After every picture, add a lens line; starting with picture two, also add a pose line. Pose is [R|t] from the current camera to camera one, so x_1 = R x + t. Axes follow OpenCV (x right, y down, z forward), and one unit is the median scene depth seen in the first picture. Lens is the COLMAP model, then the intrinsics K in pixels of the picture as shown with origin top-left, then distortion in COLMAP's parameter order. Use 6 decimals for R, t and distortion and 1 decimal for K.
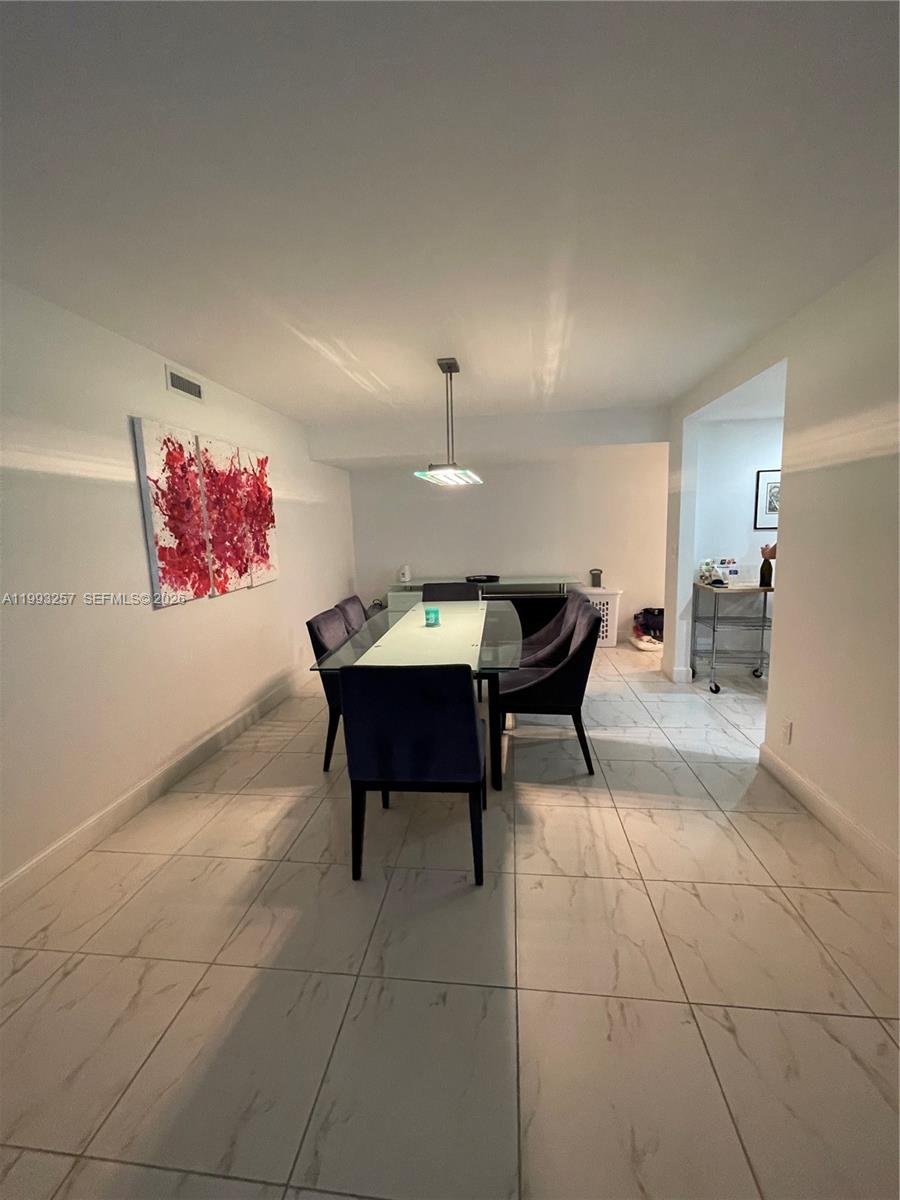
lens RADIAL K [[489.3, 0, 450.0], [0, 489.3, 600.0], [0, 0, 1]] dist [-0.002498, 0.000348]
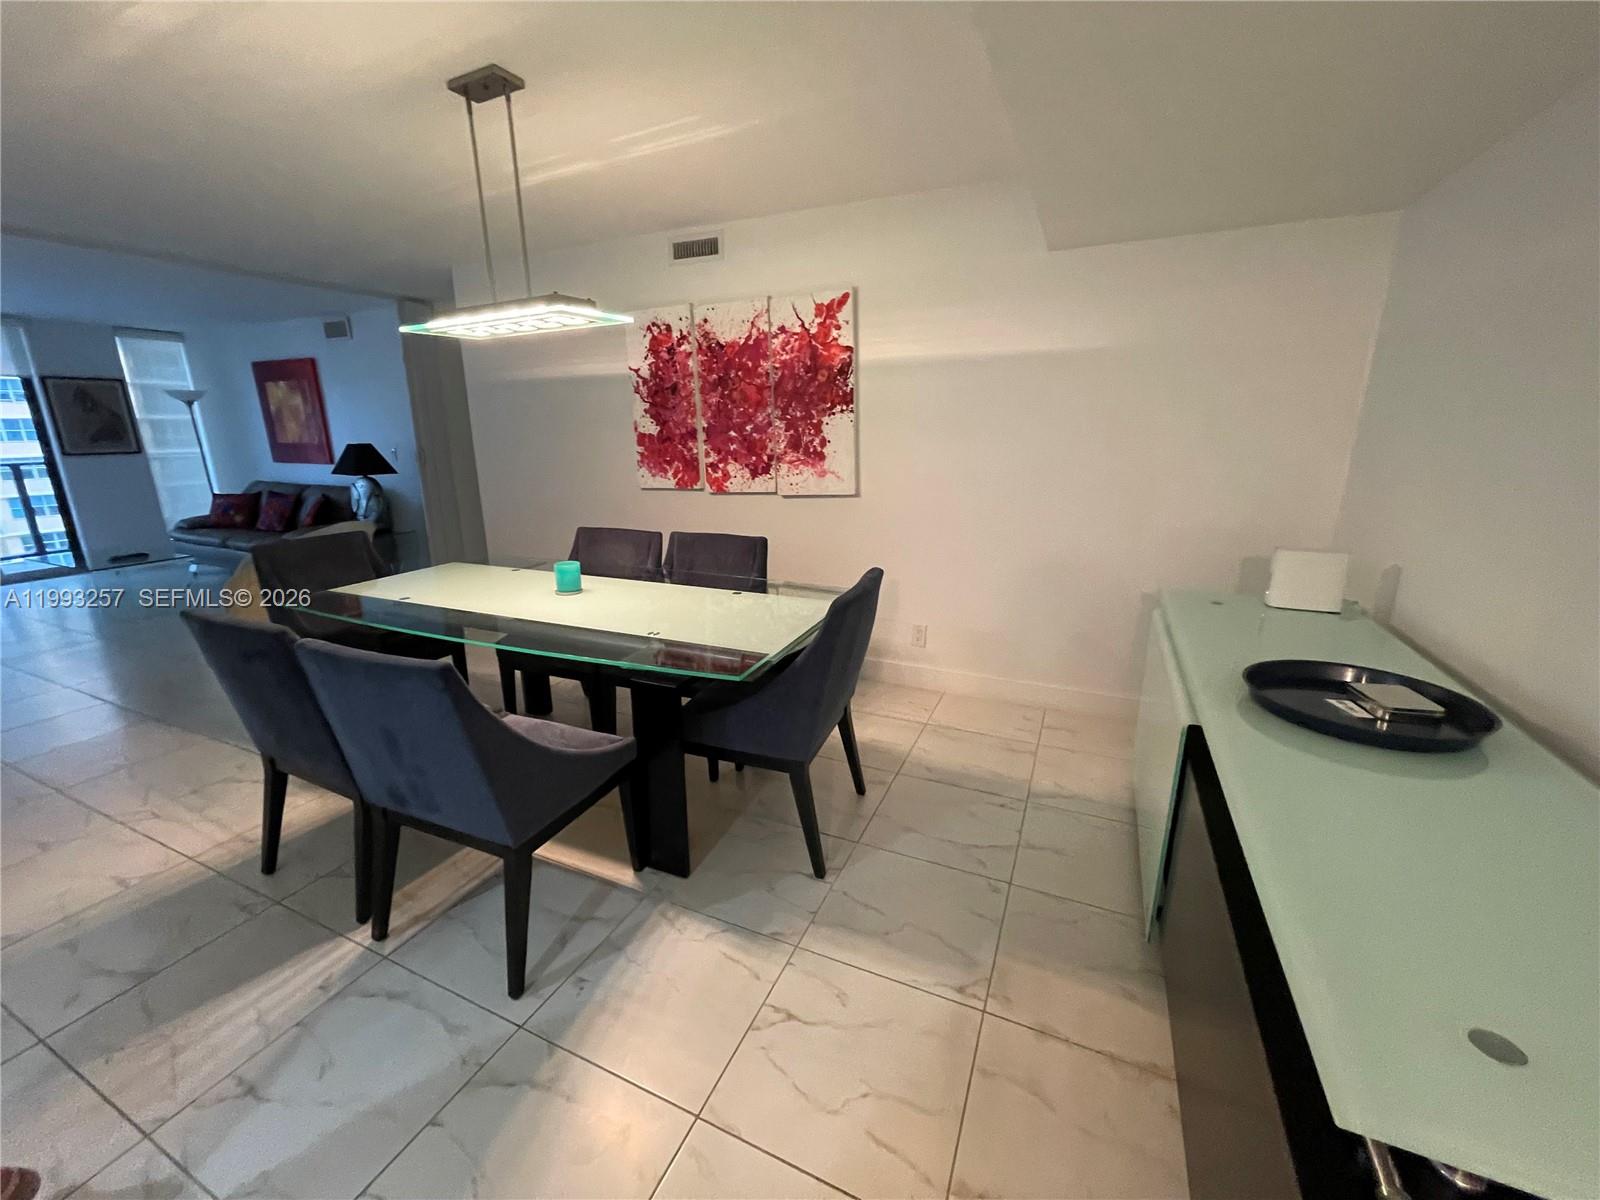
lens RADIAL K [[648.5, 0, 783.1], [0, 648.5, 603.0], [0, 0, 1]] dist [0.000553, 0.000342]
pose [[-0.317762, 0.283747, -0.904718, 0.616582], [-0.122583, 0.933871, 0.335945, -0.238593], [0.940213, 0.217653, -0.261966, 1.505827]]
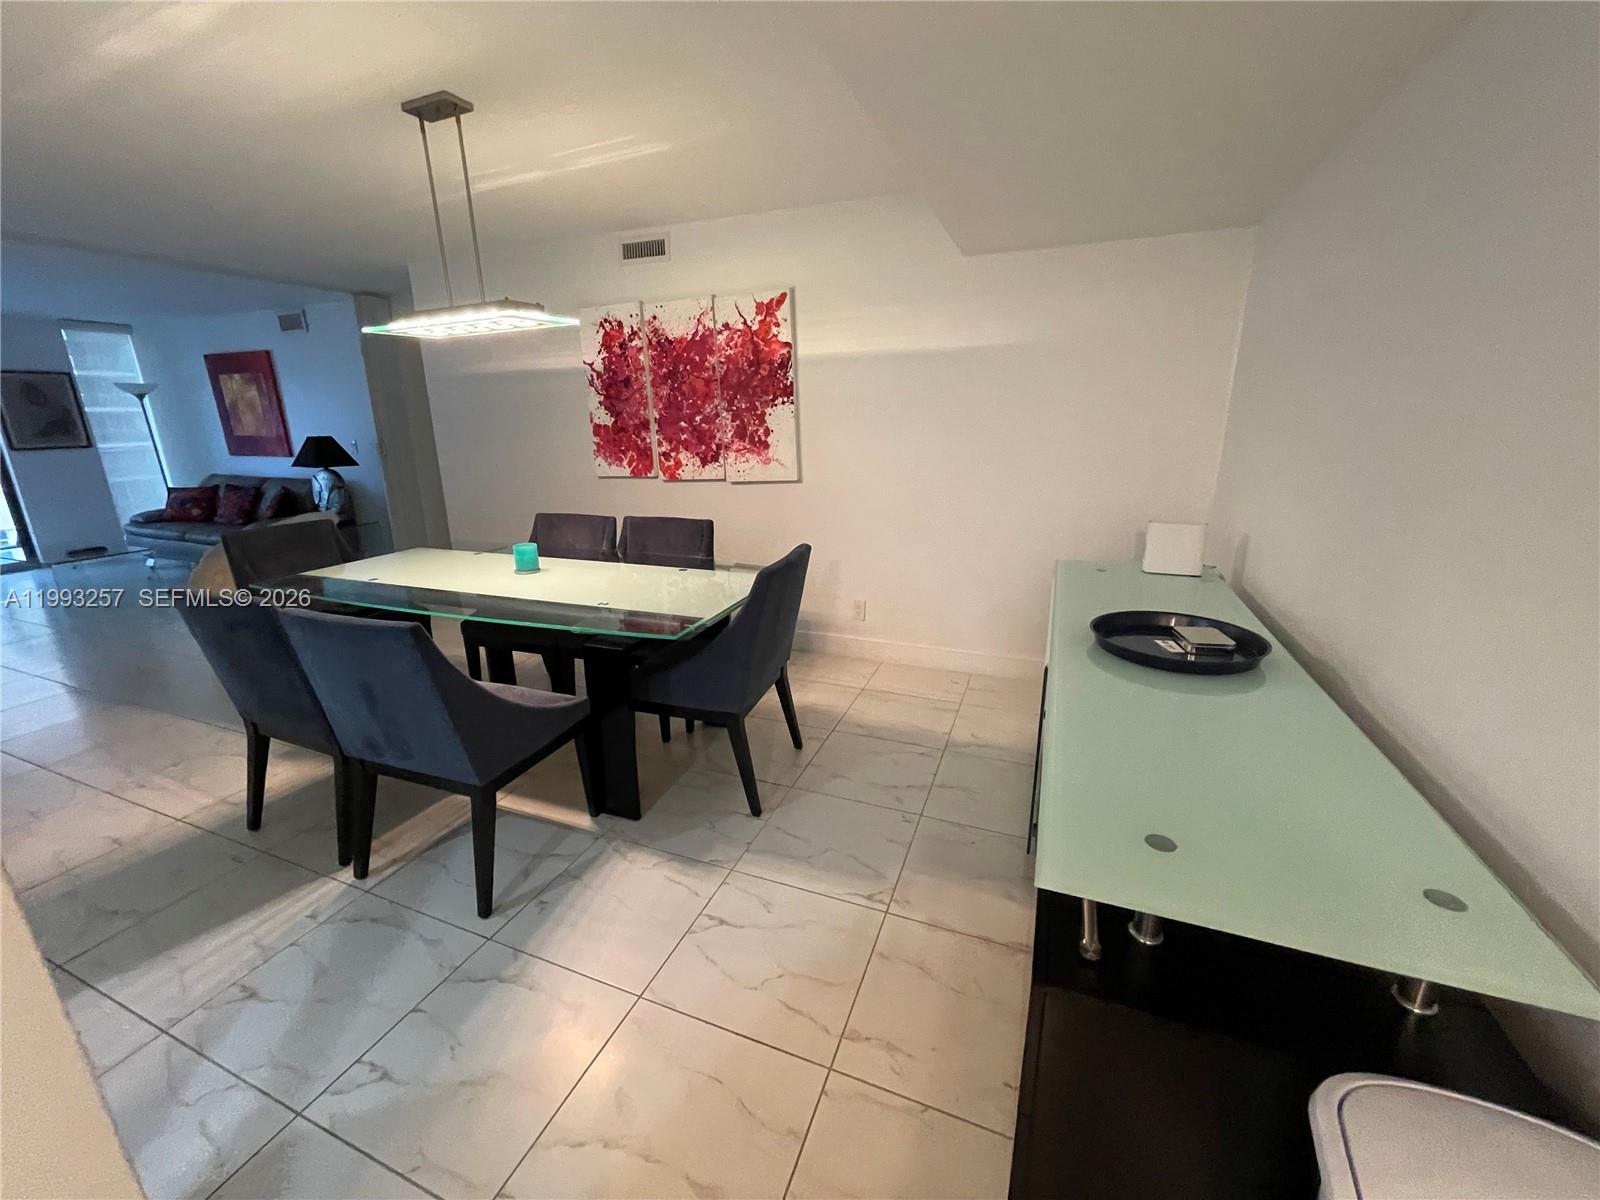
lens RADIAL K [[648.5, 0, 783.1], [0, 648.5, 603.0], [0, 0, 1]] dist [0.000553, 0.000342]
pose [[-0.272823, 0.302948, -0.913121, 0.687132], [-0.120480, 0.930897, 0.344842, -0.252389], [0.954491, 0.204094, -0.217471, 1.570155]]
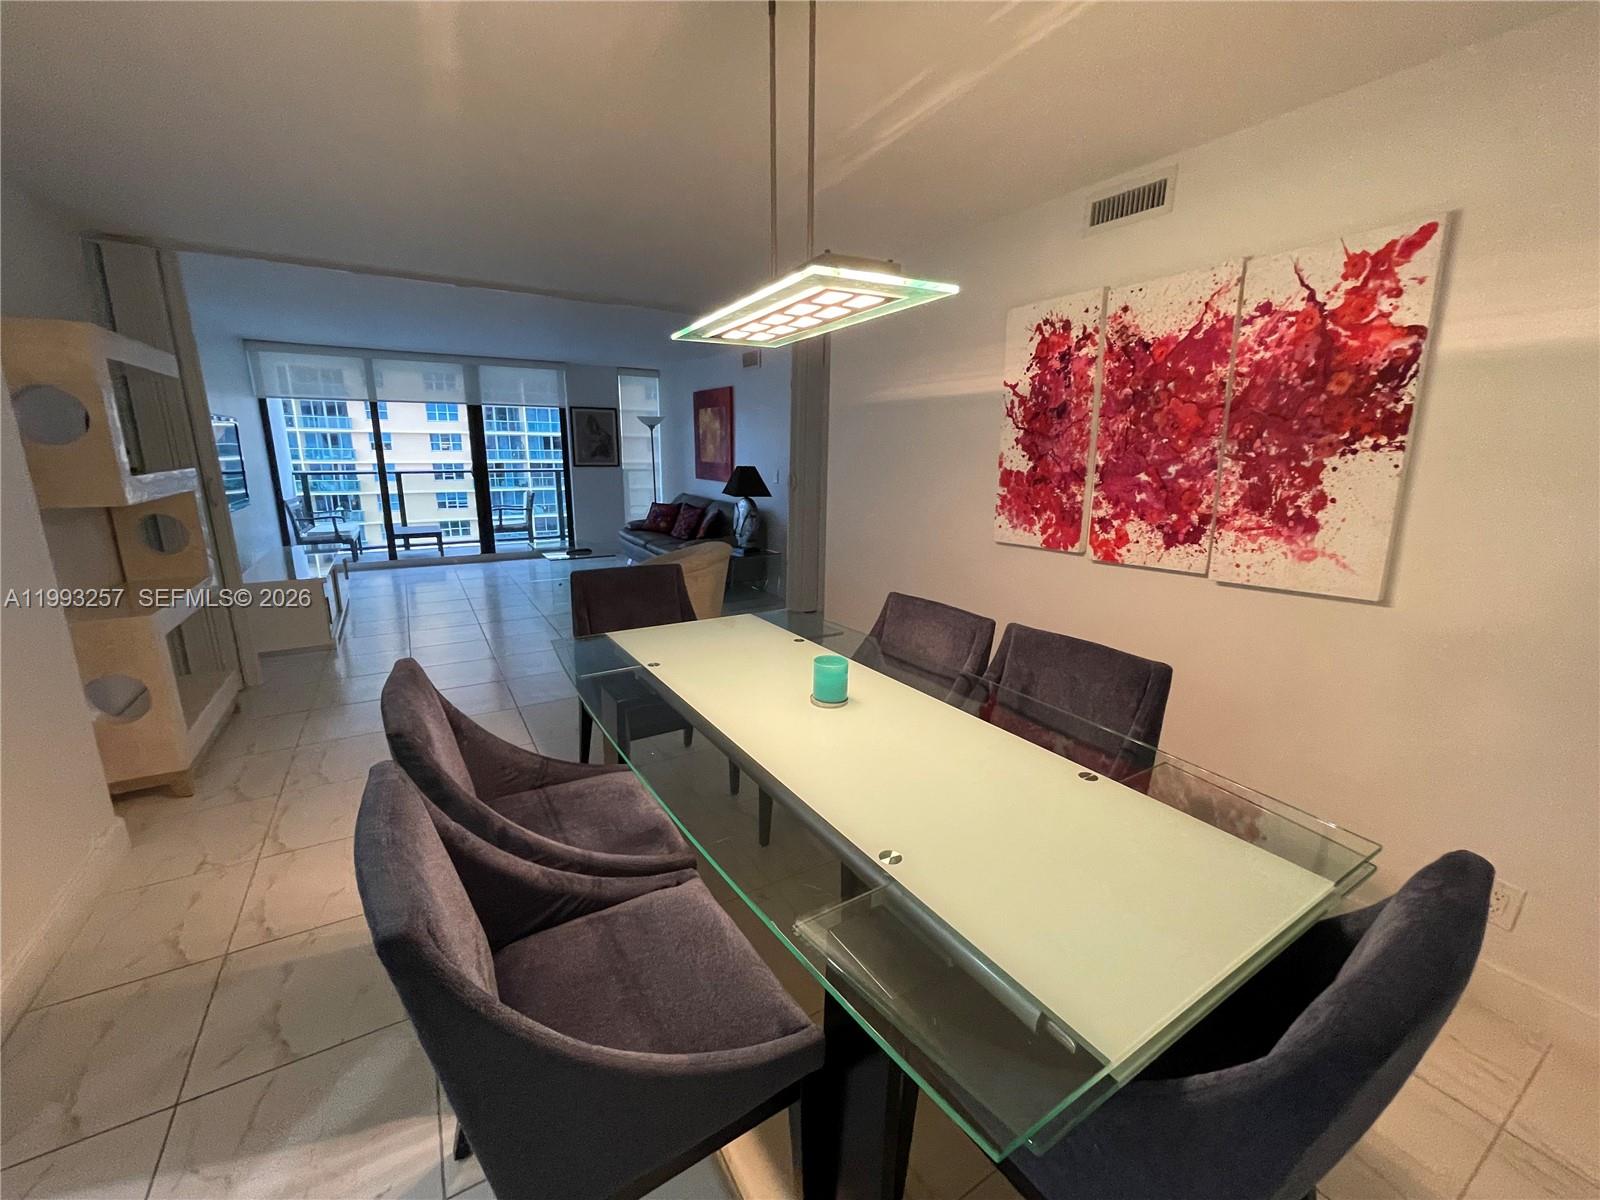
lens RADIAL K [[643.0, 0, 789.3], [0, 643.0, 600.3], [0, 0, 1]] dist [-0.002989, 0.000650]
pose [[-0.793338, 0.163259, -0.586482, 0.305066], [-0.076771, 0.928851, 0.362412, -0.227511], [0.603921, 0.332541, -0.724359, 1.394338]]
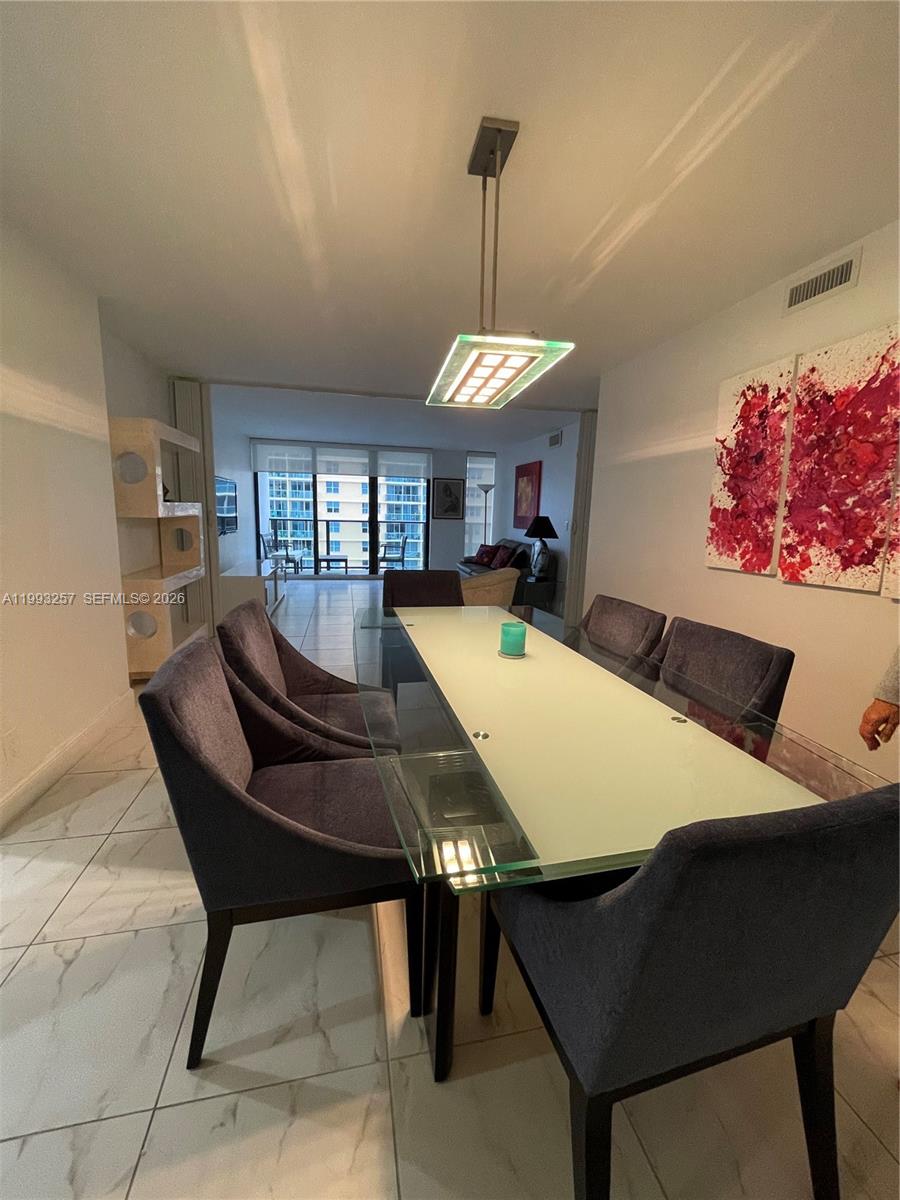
lens RADIAL K [[482.8, 0, 452.4], [0, 482.8, 594.3], [0, 0, 1]] dist [-0.019383, 0.016989]
pose [[-0.944225, 0.060688, -0.323661, 0.212502], [-0.046901, 0.948068, 0.314592, -0.192706], [0.325945, 0.312225, -0.892343, 1.507166]]
